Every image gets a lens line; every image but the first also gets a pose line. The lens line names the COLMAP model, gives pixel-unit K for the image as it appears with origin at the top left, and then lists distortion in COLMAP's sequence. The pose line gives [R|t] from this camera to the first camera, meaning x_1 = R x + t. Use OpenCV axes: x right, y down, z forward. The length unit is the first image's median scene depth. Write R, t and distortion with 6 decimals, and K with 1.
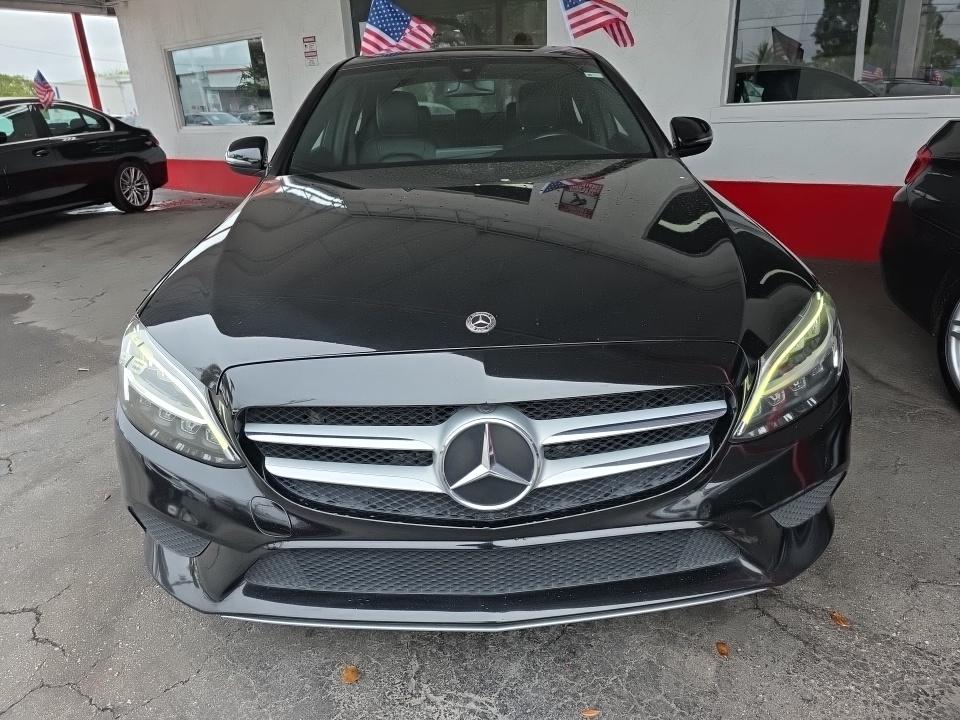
lens RADIAL K [[647.7, 0, 485.6], [0, 647.7, 360.8], [0, 0, 1]] dist [0.028091, -0.017279]
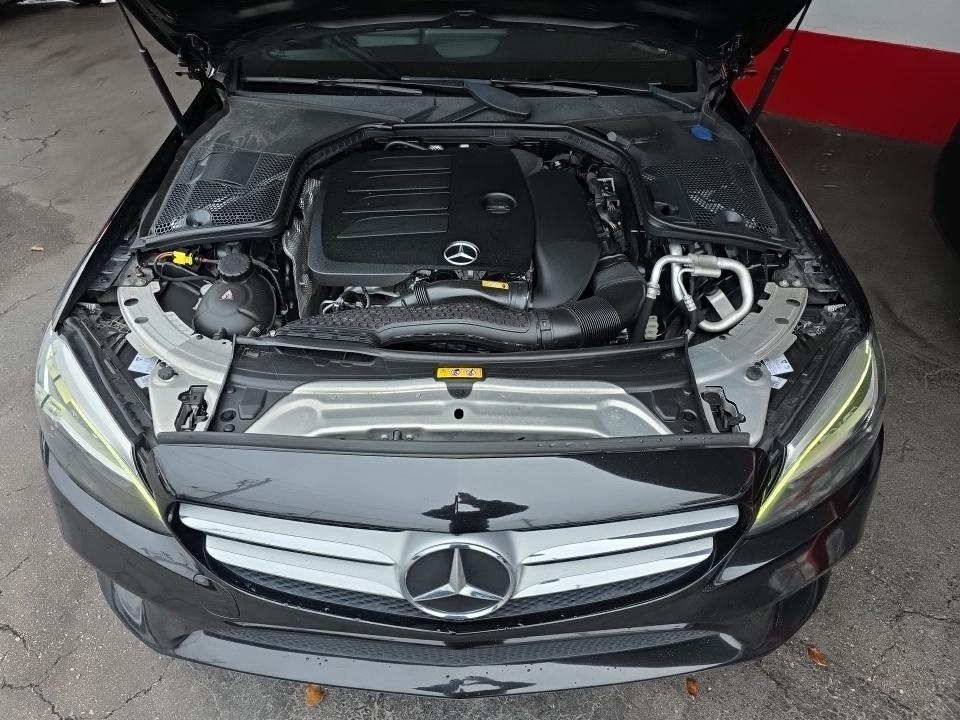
lens RADIAL K [[647.7, 0, 477.5], [0, 647.7, 356.7], [0, 0, 1]] dist [0.028091, -0.017279]
pose [[0.998803, 0.048795, 0.003475, 0.012516], [-0.047820, 0.958921, 0.279613, -0.297765], [0.010312, -0.279445, 0.960106, 0.194925]]
